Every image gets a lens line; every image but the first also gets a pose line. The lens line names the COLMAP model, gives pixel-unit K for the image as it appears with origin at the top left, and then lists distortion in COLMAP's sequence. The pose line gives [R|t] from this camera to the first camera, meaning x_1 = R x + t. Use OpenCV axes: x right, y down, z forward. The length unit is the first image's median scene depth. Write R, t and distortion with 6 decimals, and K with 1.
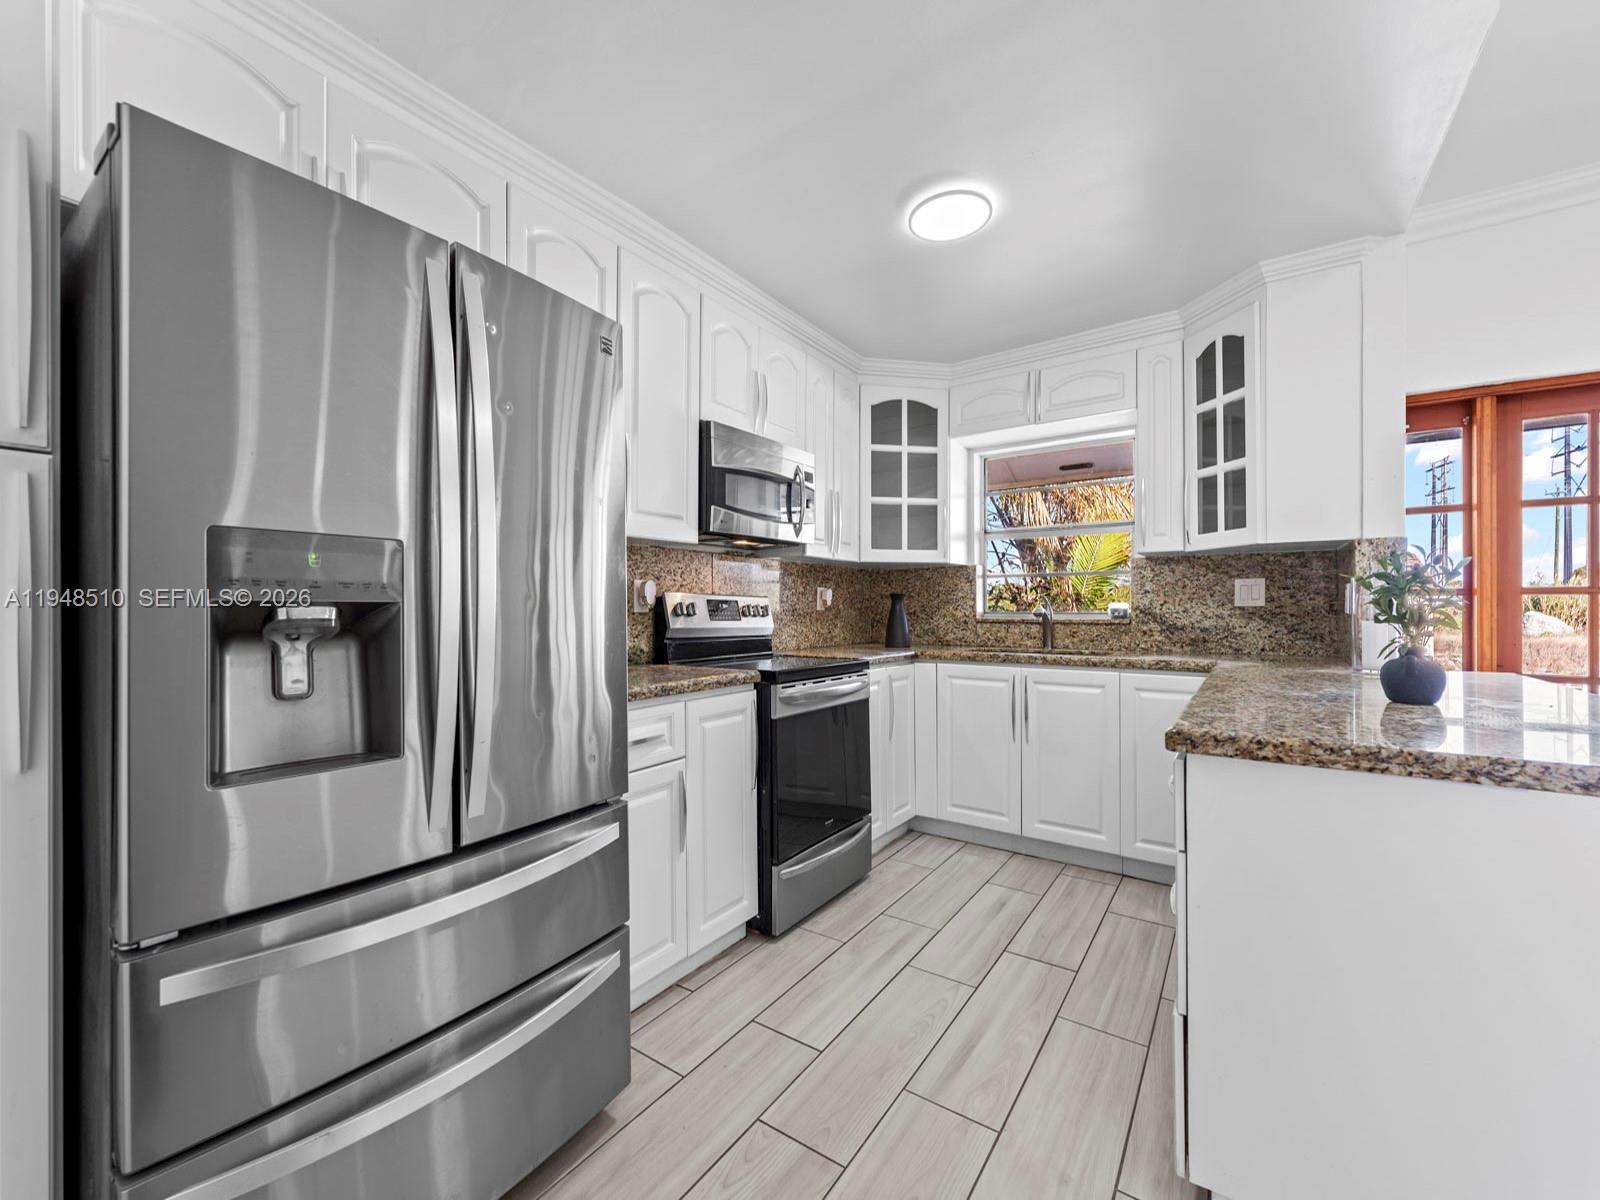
lens RADIAL K [[650.3, 0, 796.9], [0, 650.3, 608.4], [0, 0, 1]] dist [0.001244, -0.000010]
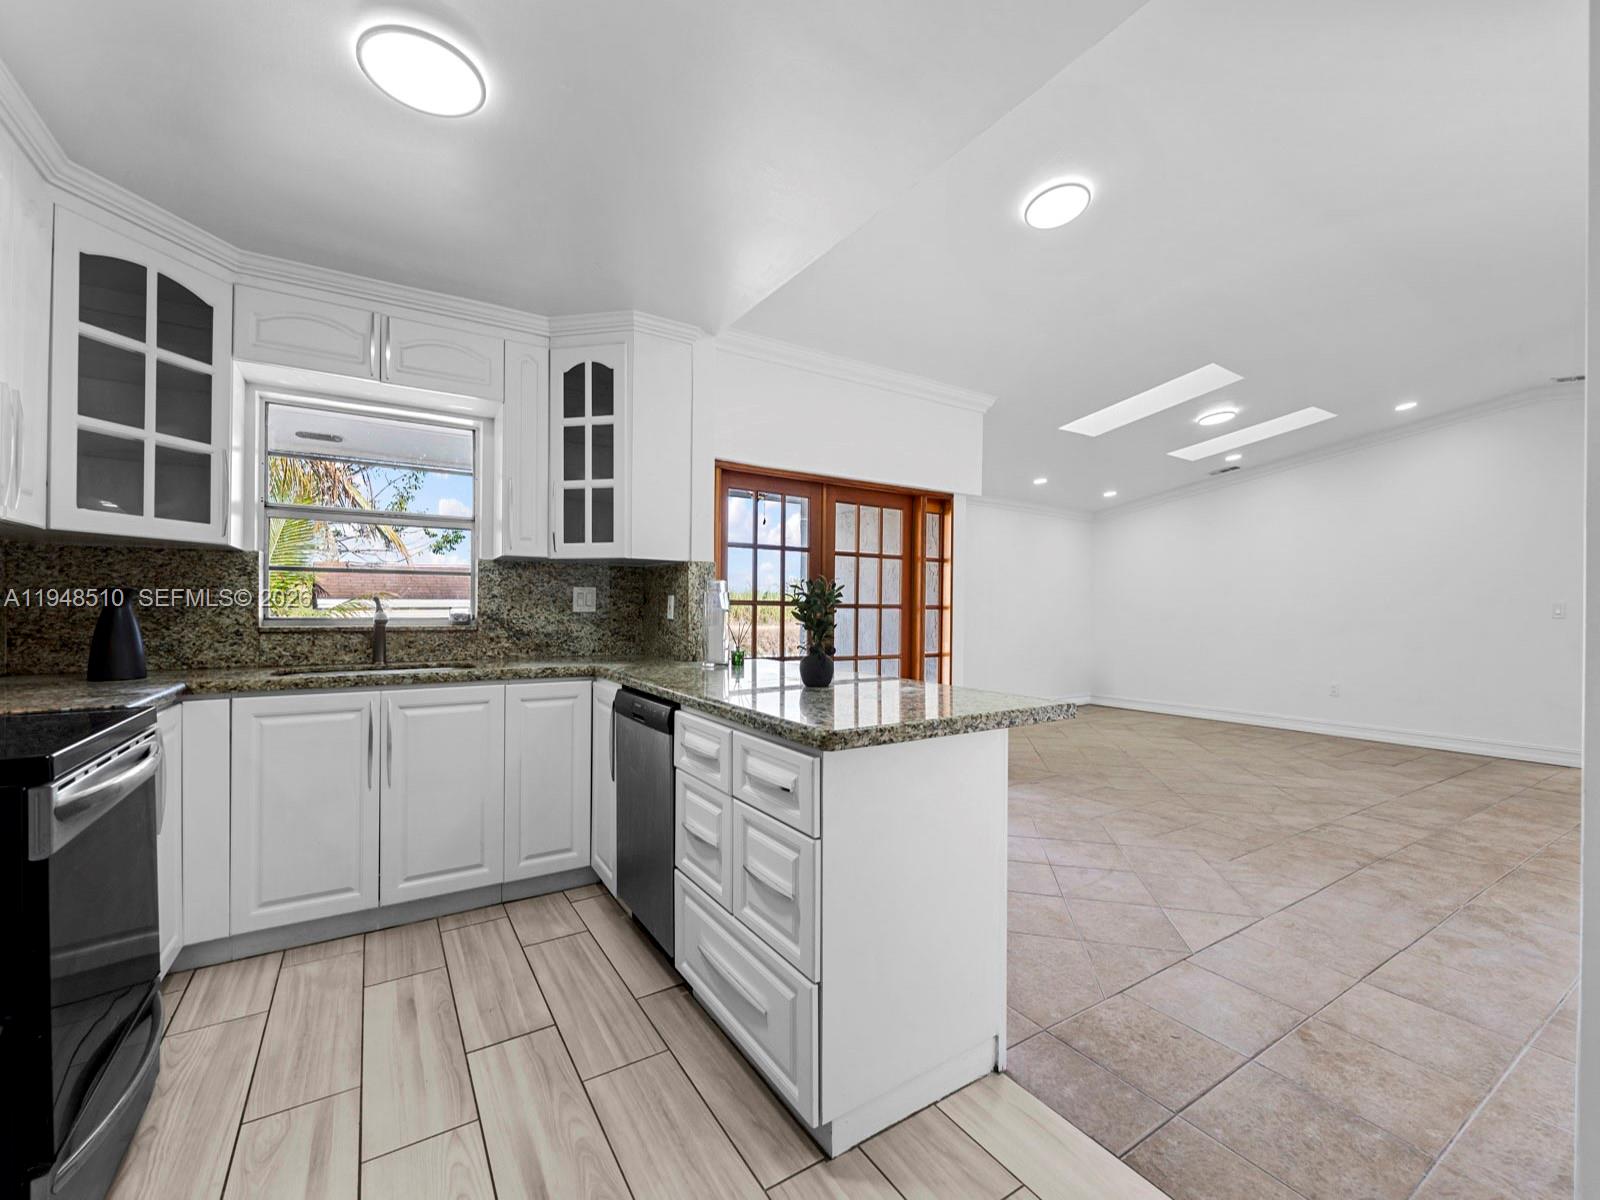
lens RADIAL K [[662.4, 0, 791.2], [0, 662.4, 607.9], [0, 0, 1]] dist [-0.000080, -0.000220]
pose [[0.387887, 0.006160, 0.921686, -0.198471], [-0.007581, 0.999965, -0.003493, -0.009155], [-0.921676, -0.005632, 0.387920, 0.244002]]
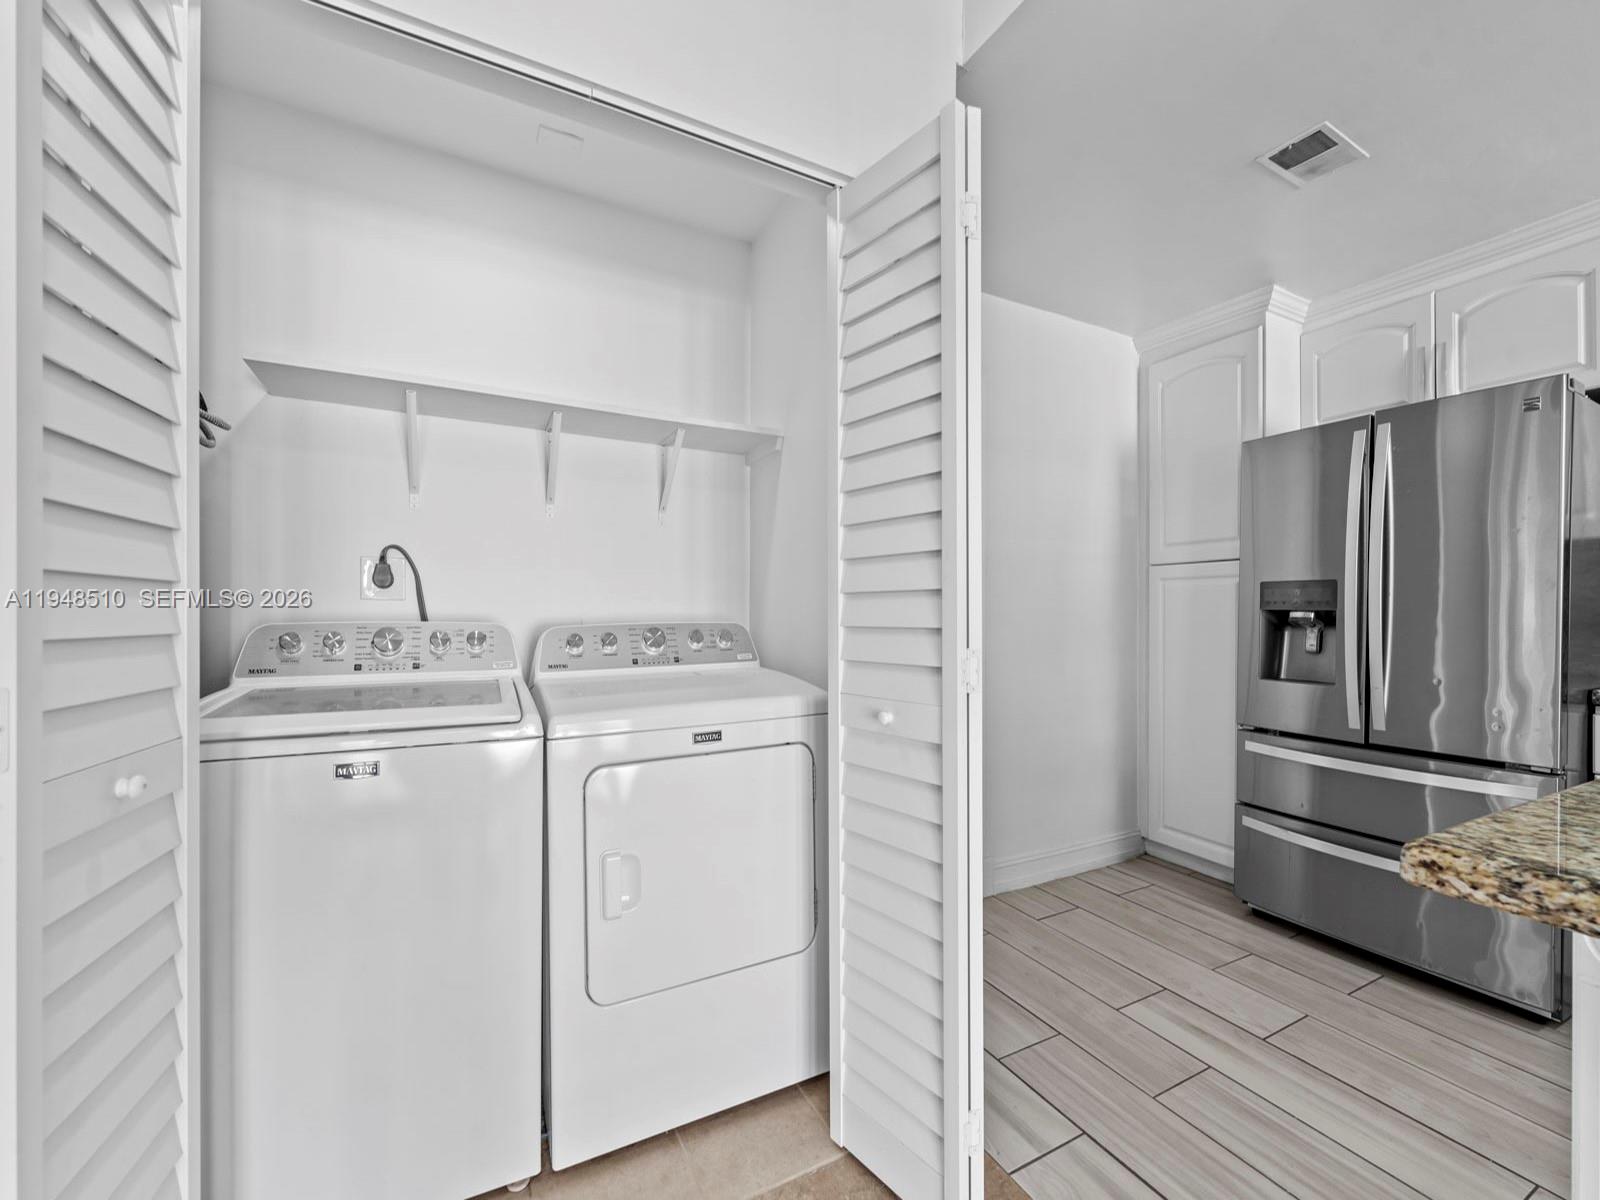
lens RADIAL K [[654.9, 0, 794.3], [0, 654.9, 612.1], [0, 0, 1]] dist [0.001350, -0.000050]
pose [[-0.464053, 0.001493, -0.885806, 0.725707], [-0.003434, 0.999988, 0.003485, -0.001771], [0.885801, 0.004659, -0.464042, 0.162780]]
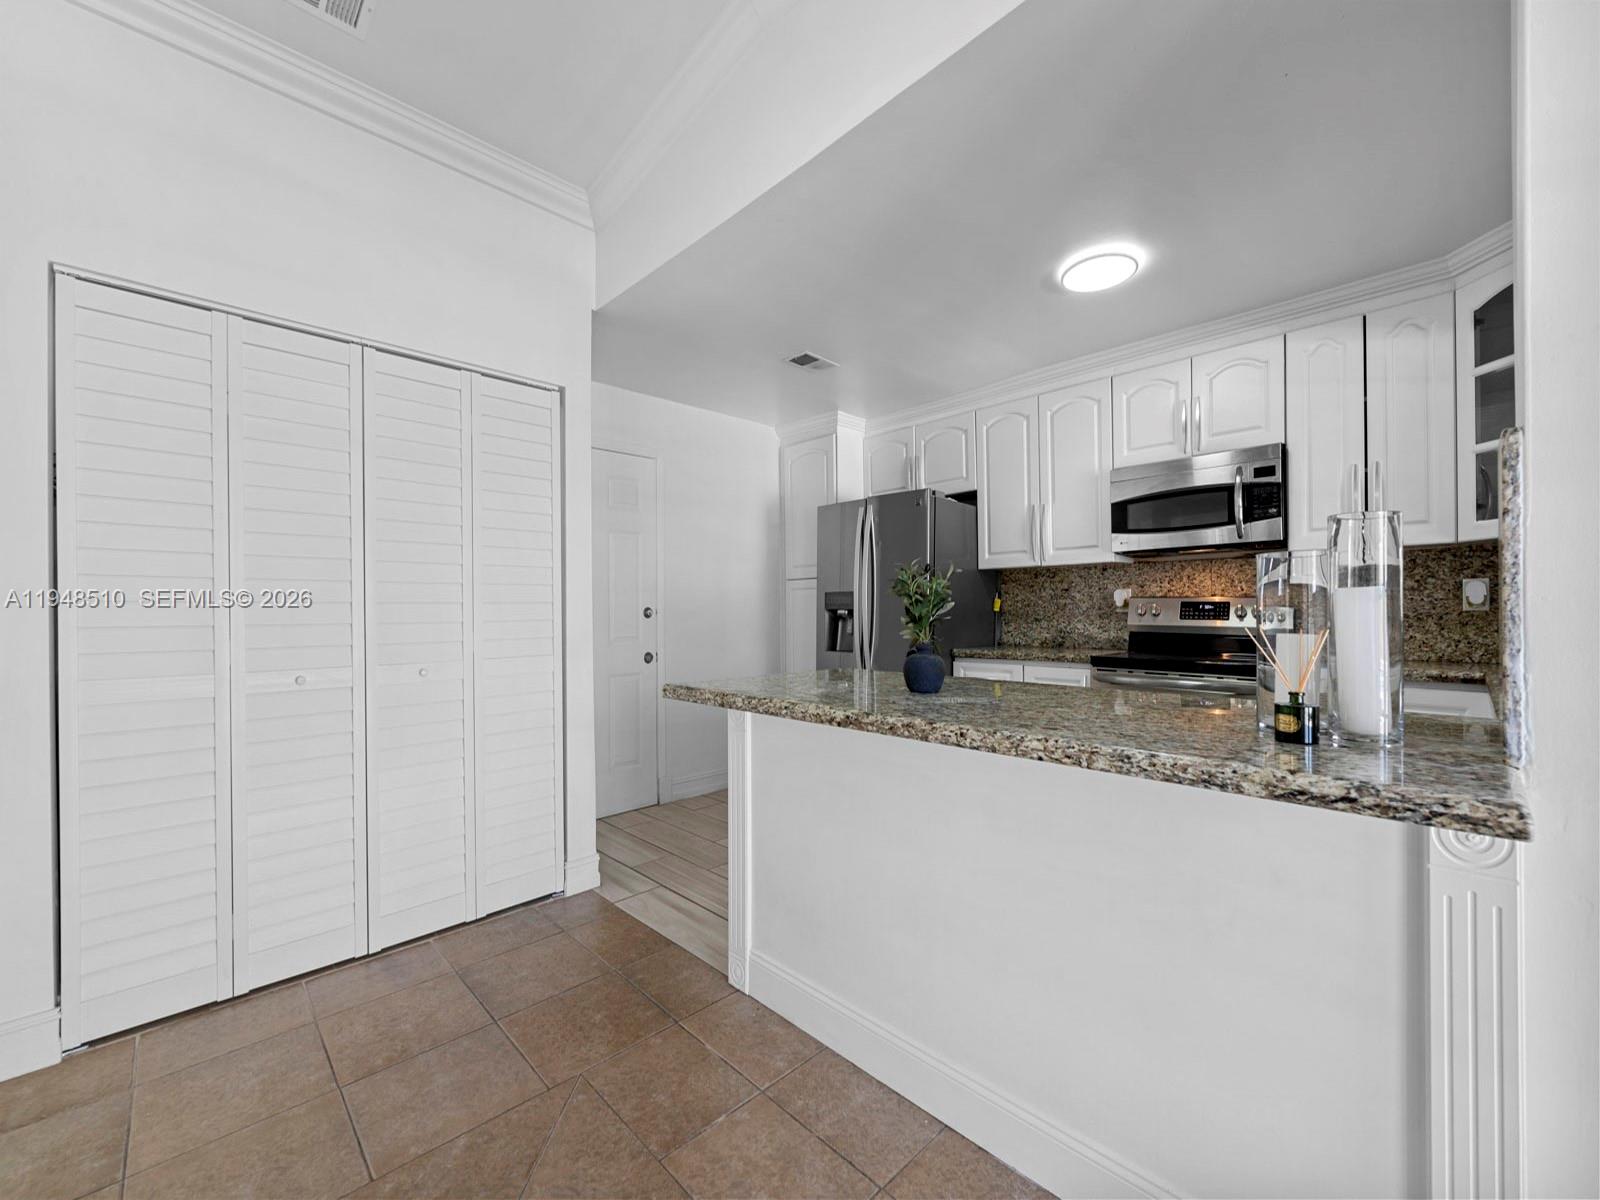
lens RADIAL K [[650.3, 0, 796.9], [0, 650.3, 608.4], [0, 0, 1]] dist [0.001244, -0.000010]
pose [[-0.187631, -0.001163, -0.982239, 1.063822], [0.005516, 0.999982, -0.002238, -0.002433], [0.982224, -0.005838, -0.187622, 0.493782]]
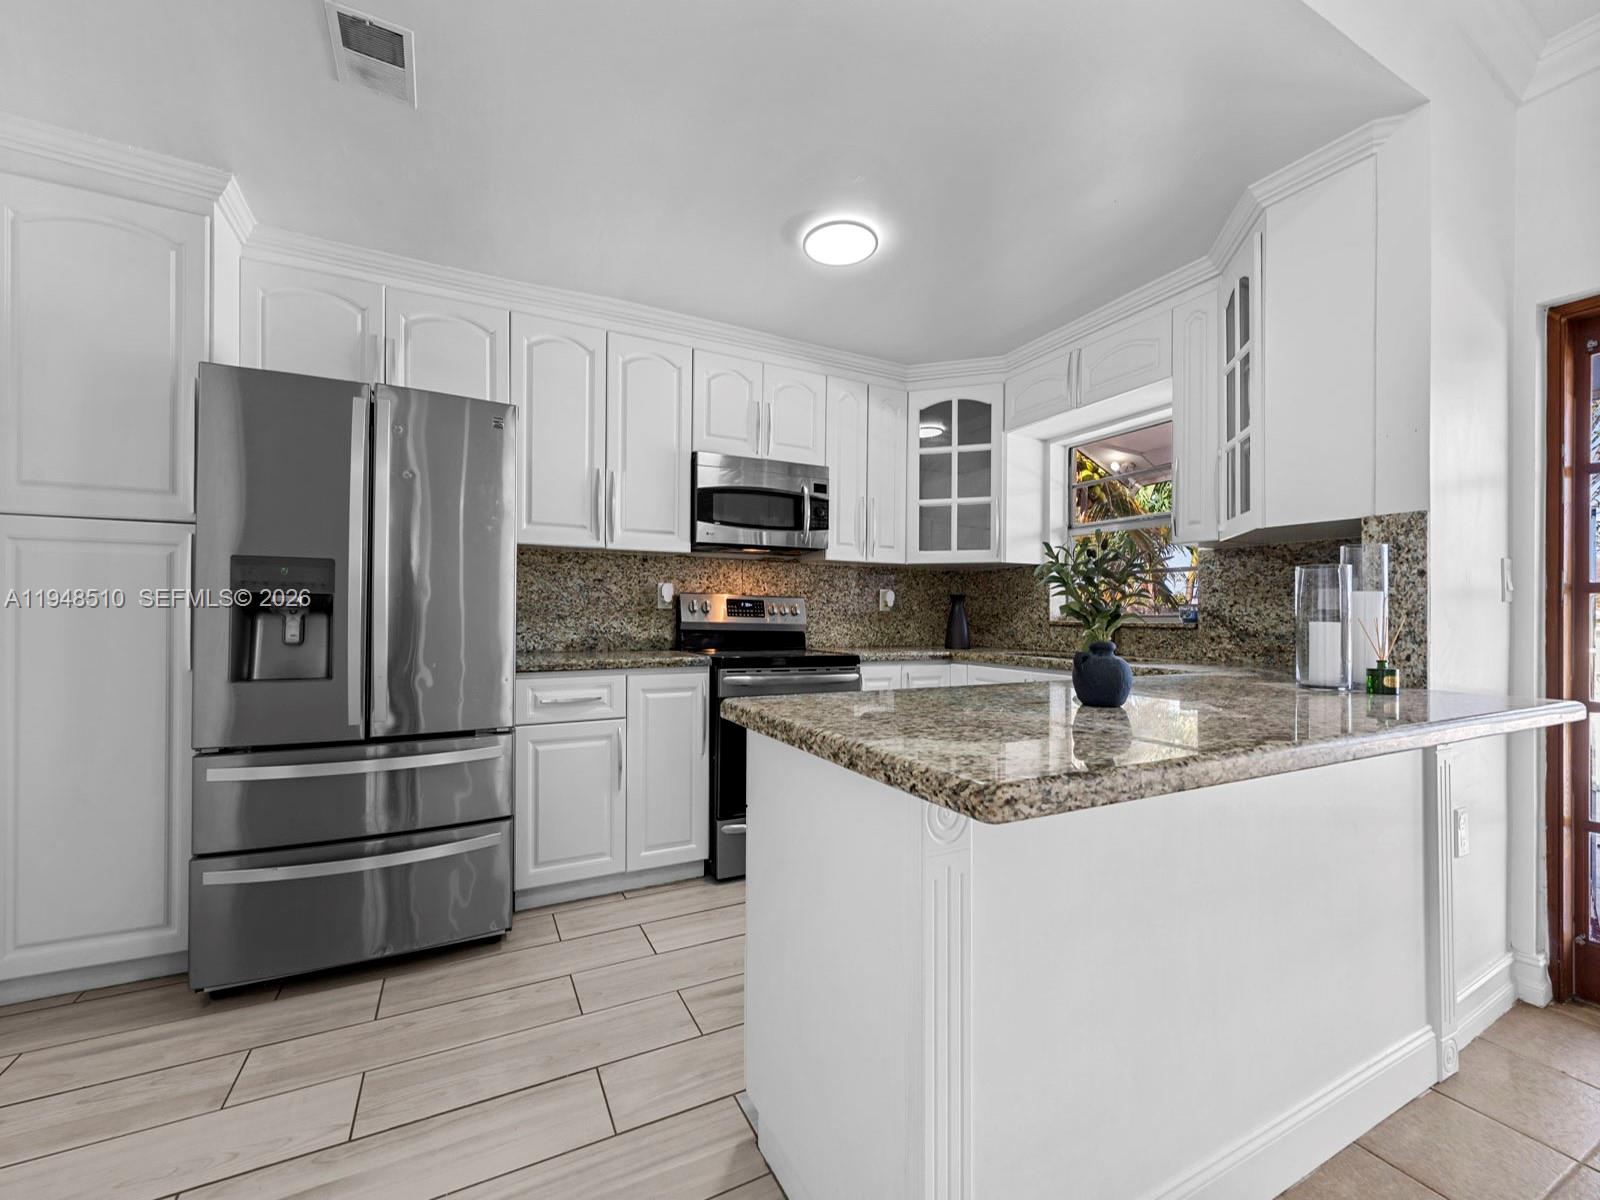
lens RADIAL K [[654.9, 0, 794.3], [0, 654.9, 612.1], [0, 0, 1]] dist [0.001350, -0.000050]
pose [[0.881944, 0.007940, -0.471287, 0.493393], [-0.010825, 0.999936, -0.003411, 0.011931], [0.471230, 0.008110, 0.881973, 0.002404]]
